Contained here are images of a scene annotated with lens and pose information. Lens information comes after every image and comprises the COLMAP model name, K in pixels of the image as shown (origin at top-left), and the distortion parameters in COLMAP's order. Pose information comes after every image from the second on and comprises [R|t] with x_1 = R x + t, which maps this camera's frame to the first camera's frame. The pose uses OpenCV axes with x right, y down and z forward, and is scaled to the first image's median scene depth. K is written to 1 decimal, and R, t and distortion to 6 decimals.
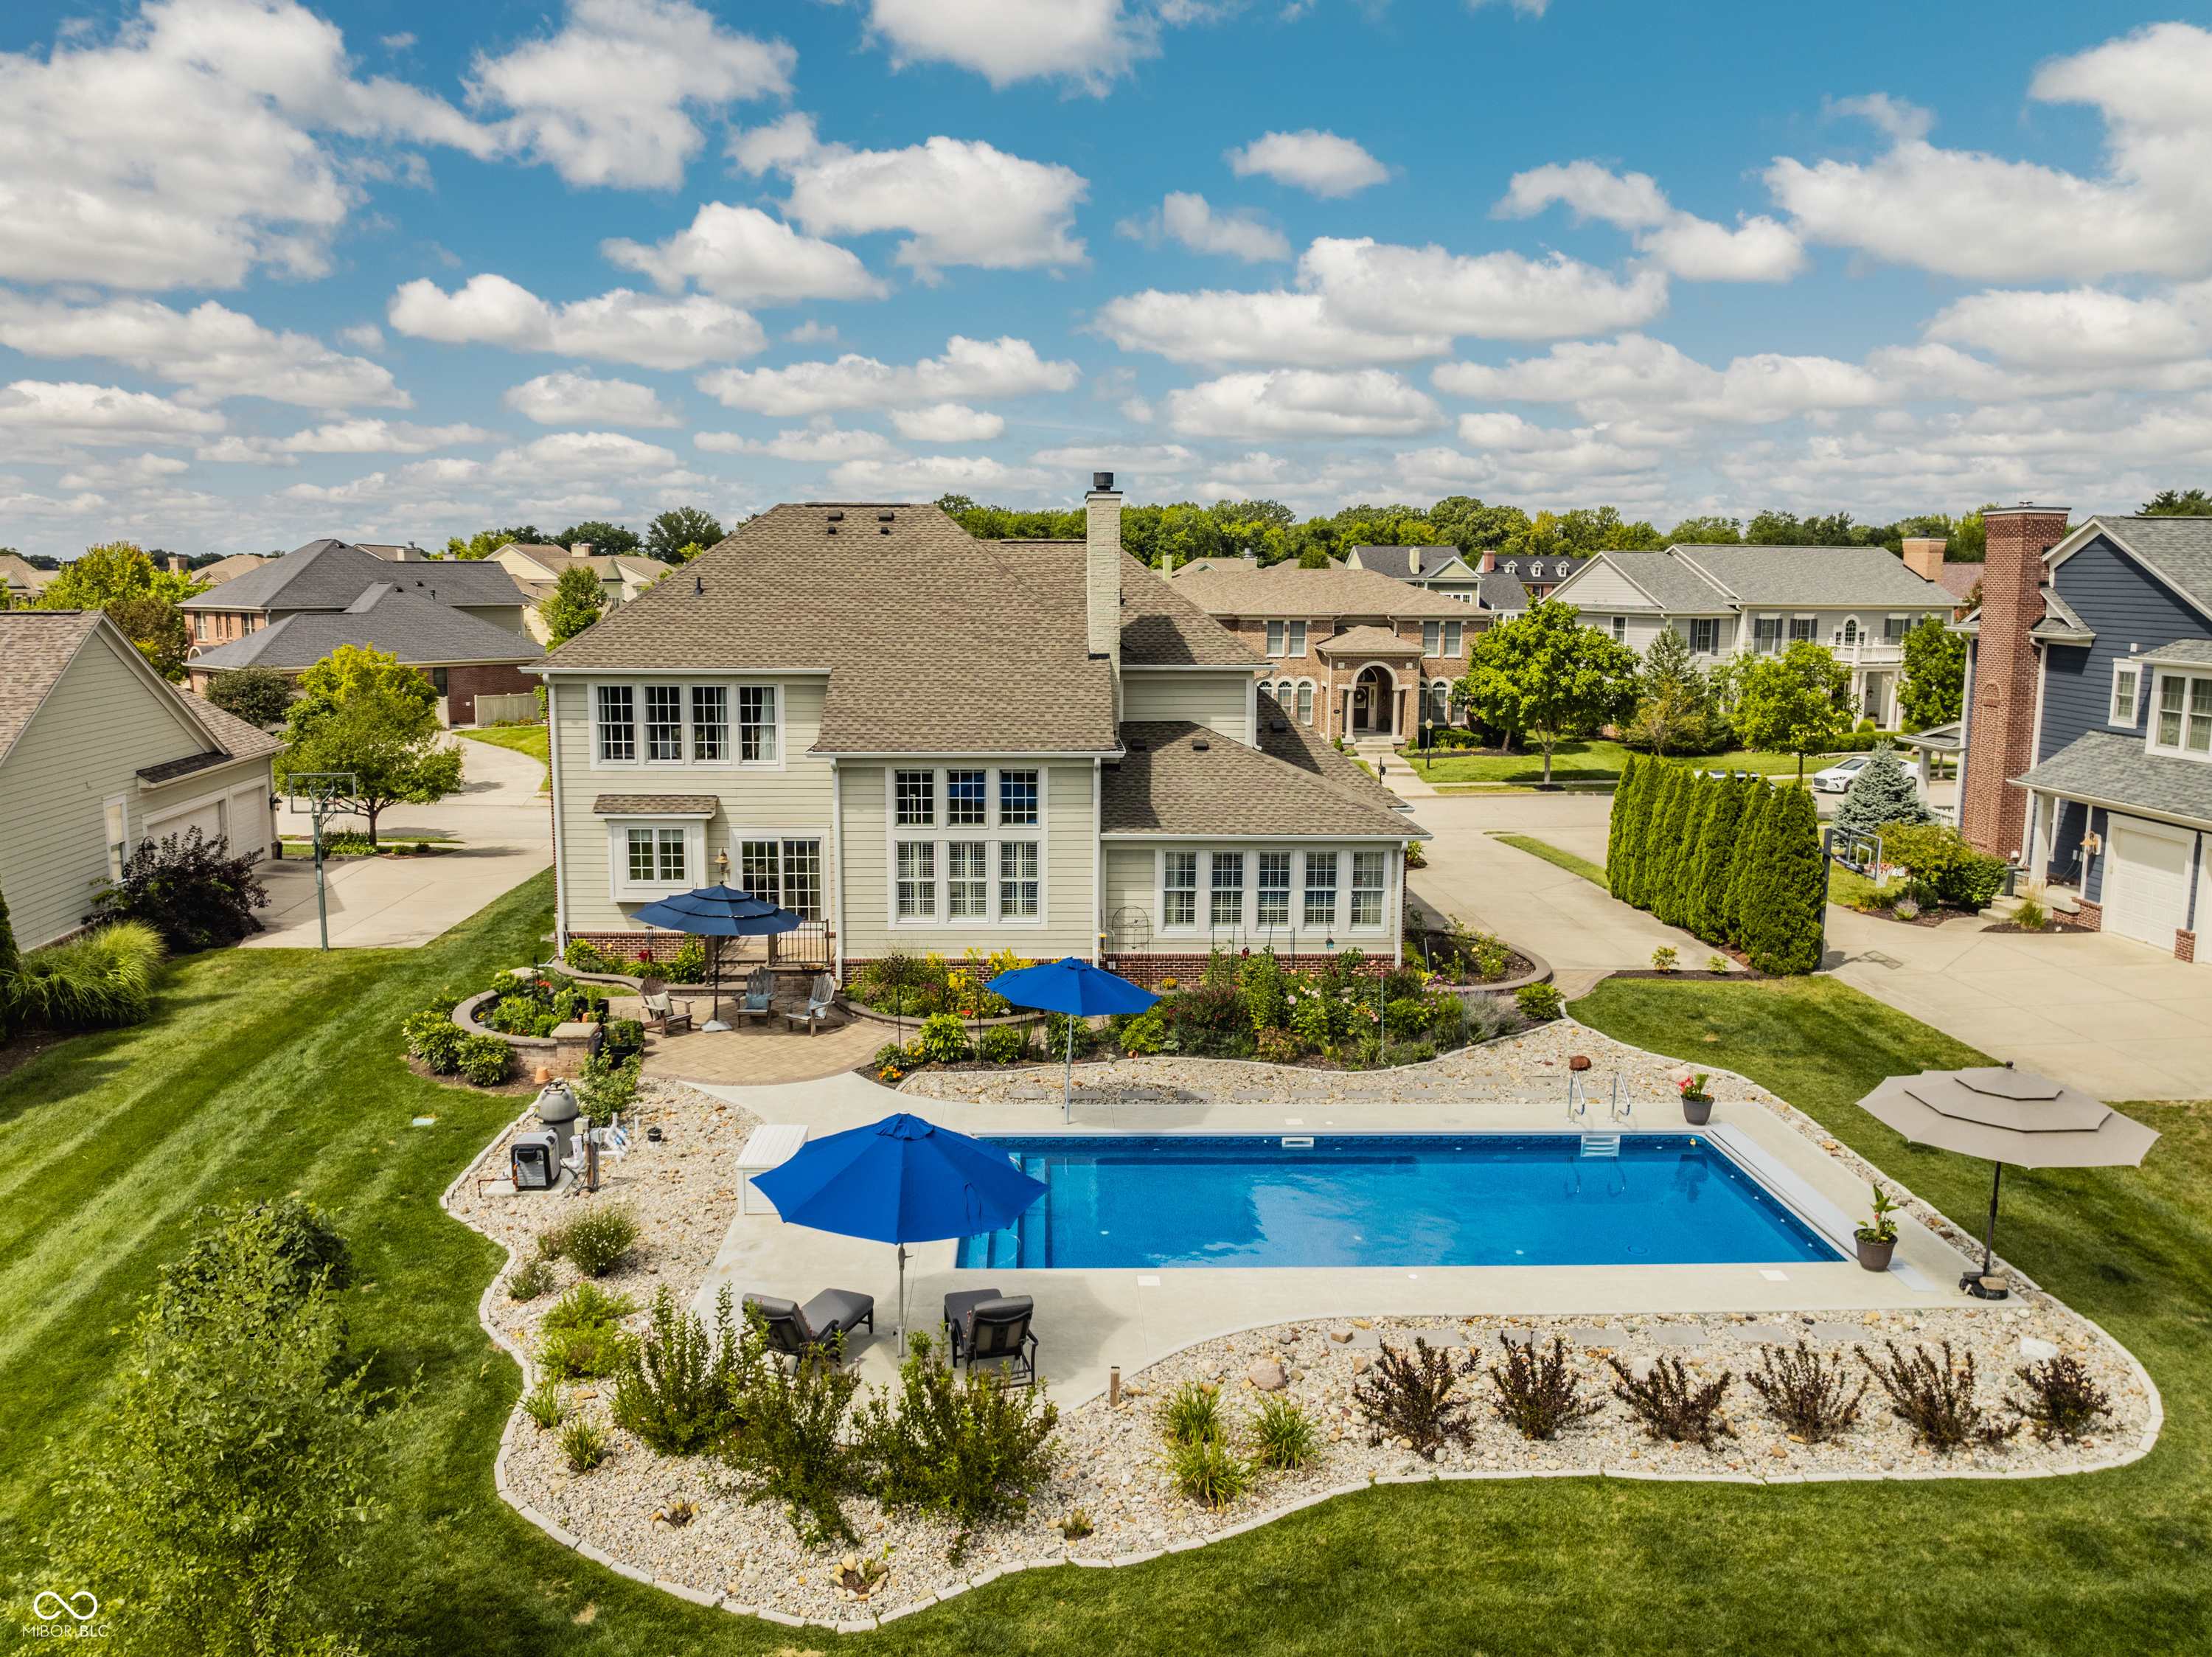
lens RADIAL K [[1655.2, 0, 1094.6], [0, 1655.2, 841.5], [0, 0, 1]] dist [-0.042179, 0.003597]
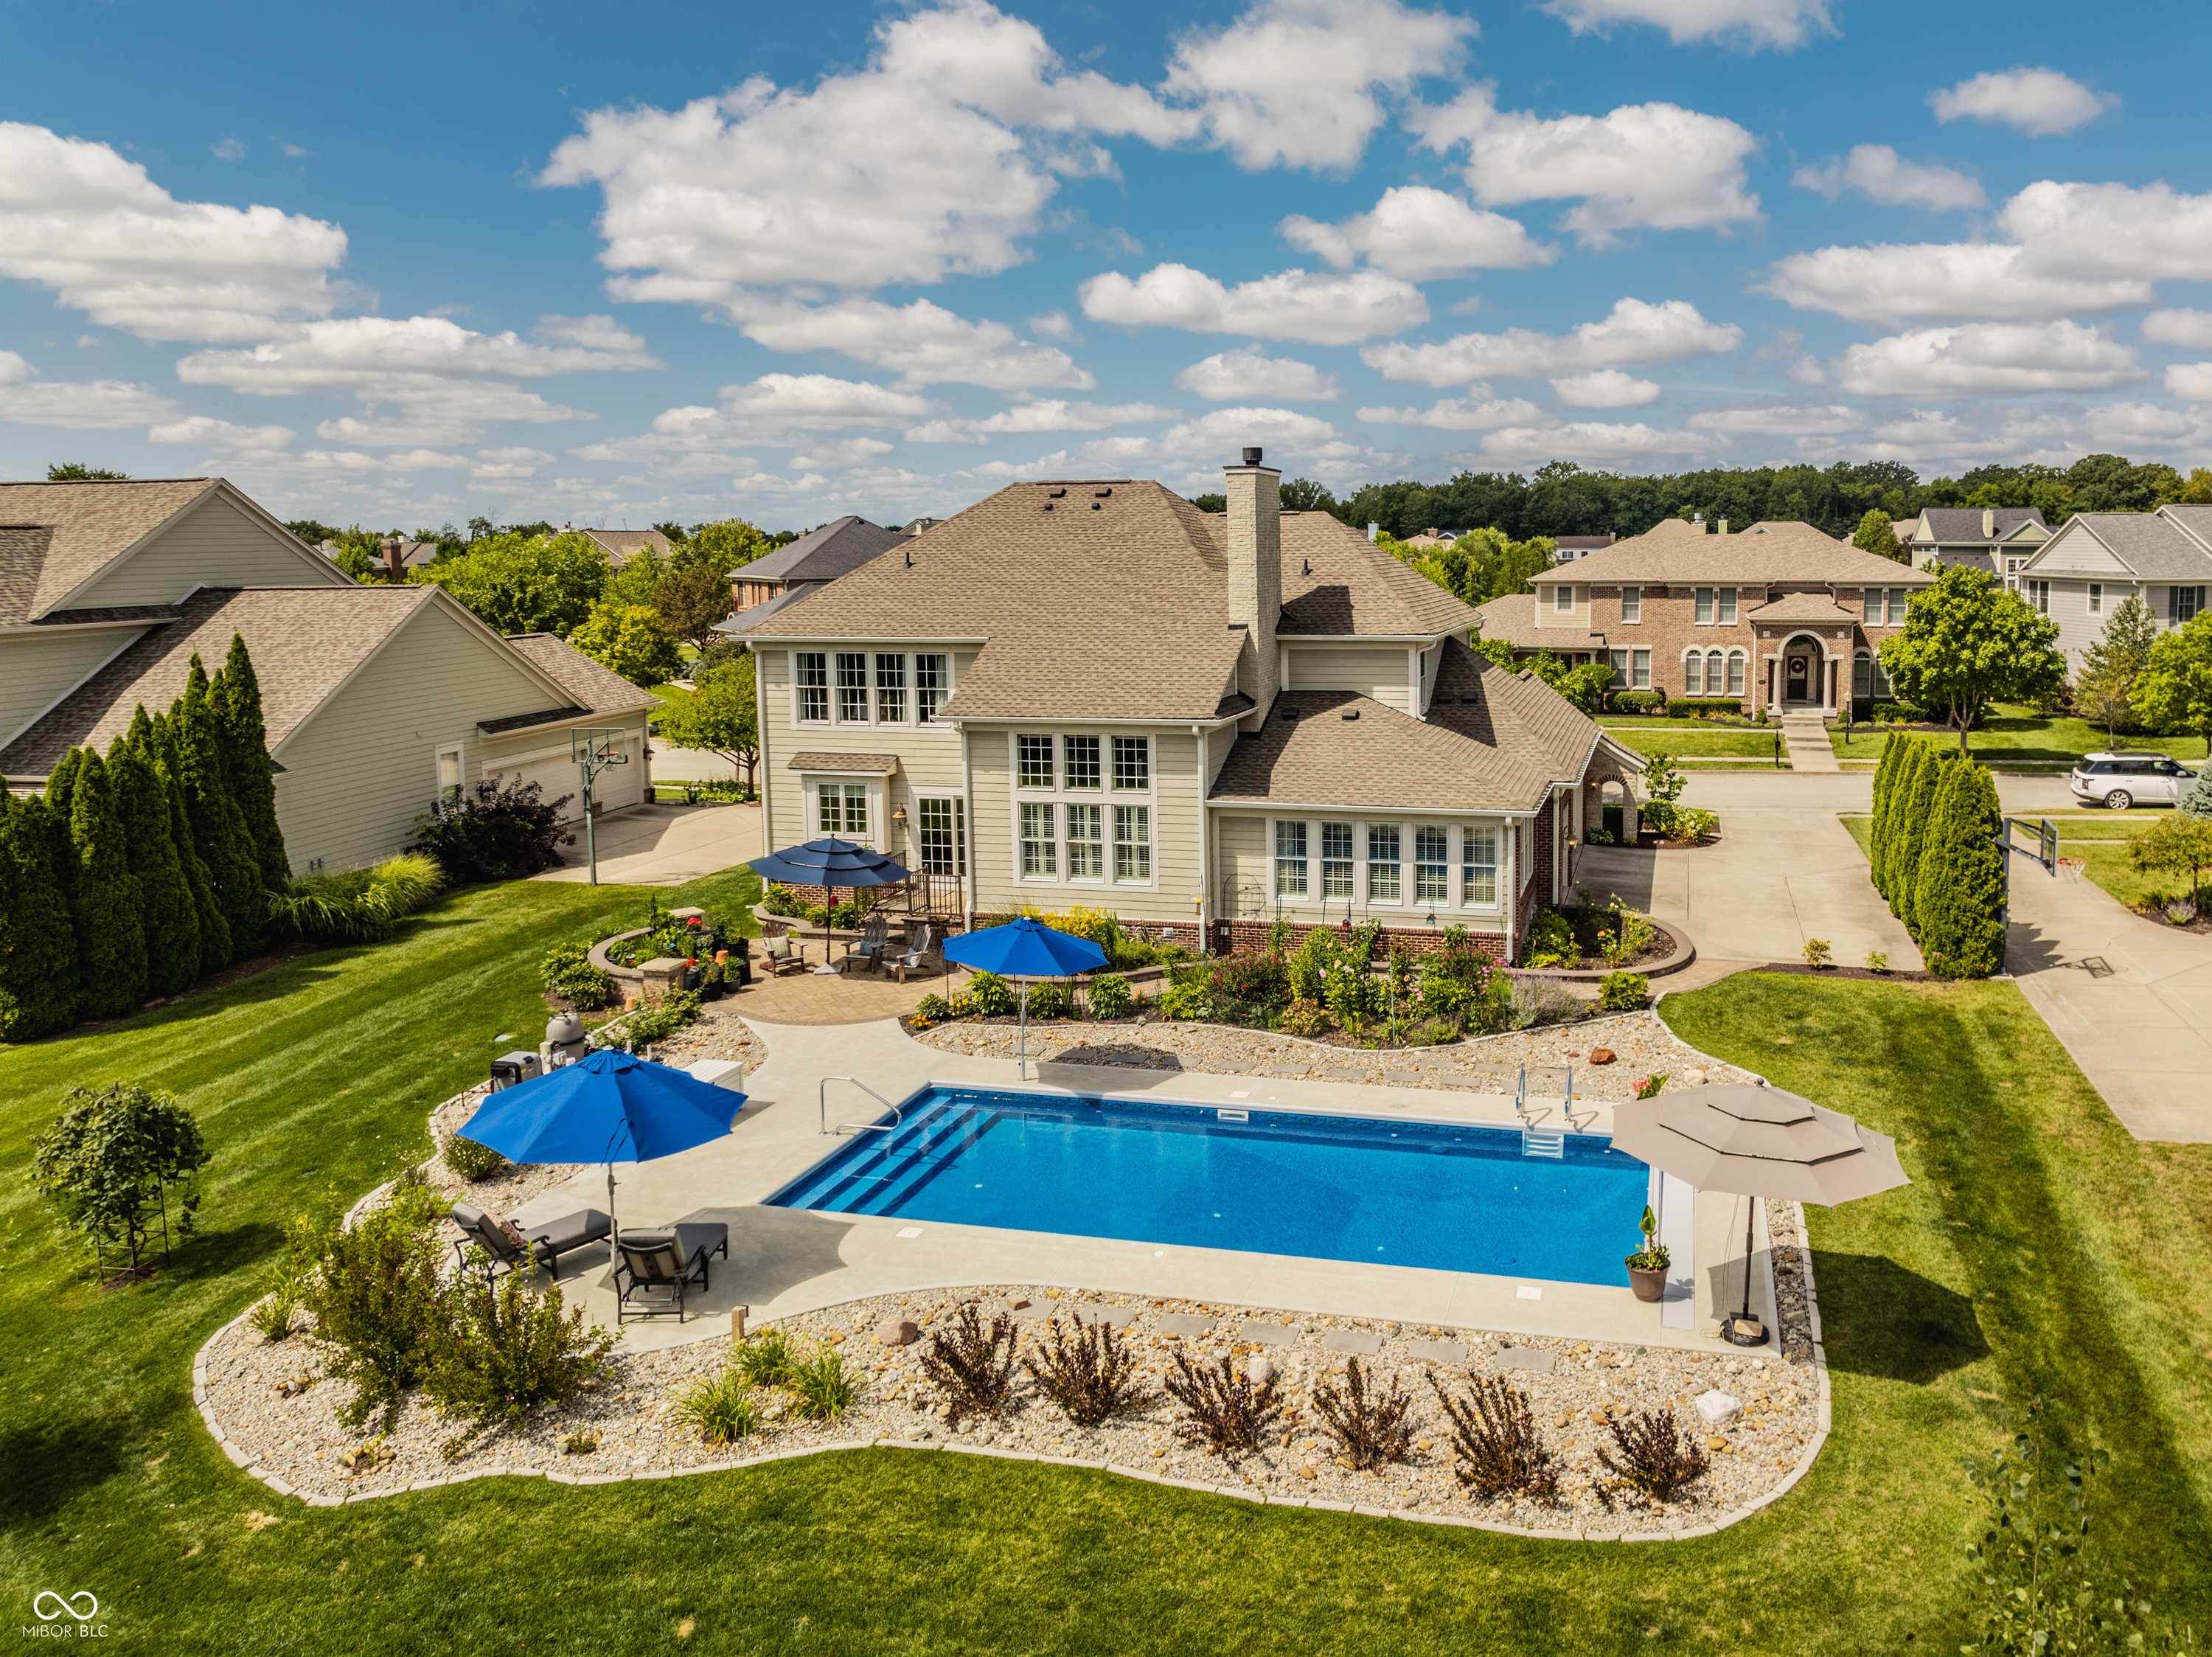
lens RADIAL K [[1630.7, 0, 1253.8], [0, 1630.7, 781.6], [0, 0, 1]] dist [-0.052221, 0.023538]
pose [[0.969170, 0.025545, -0.245066, 0.271042], [-0.029028, 0.999522, -0.010611, -0.006593], [0.244677, 0.017397, 0.969448, 0.035915]]
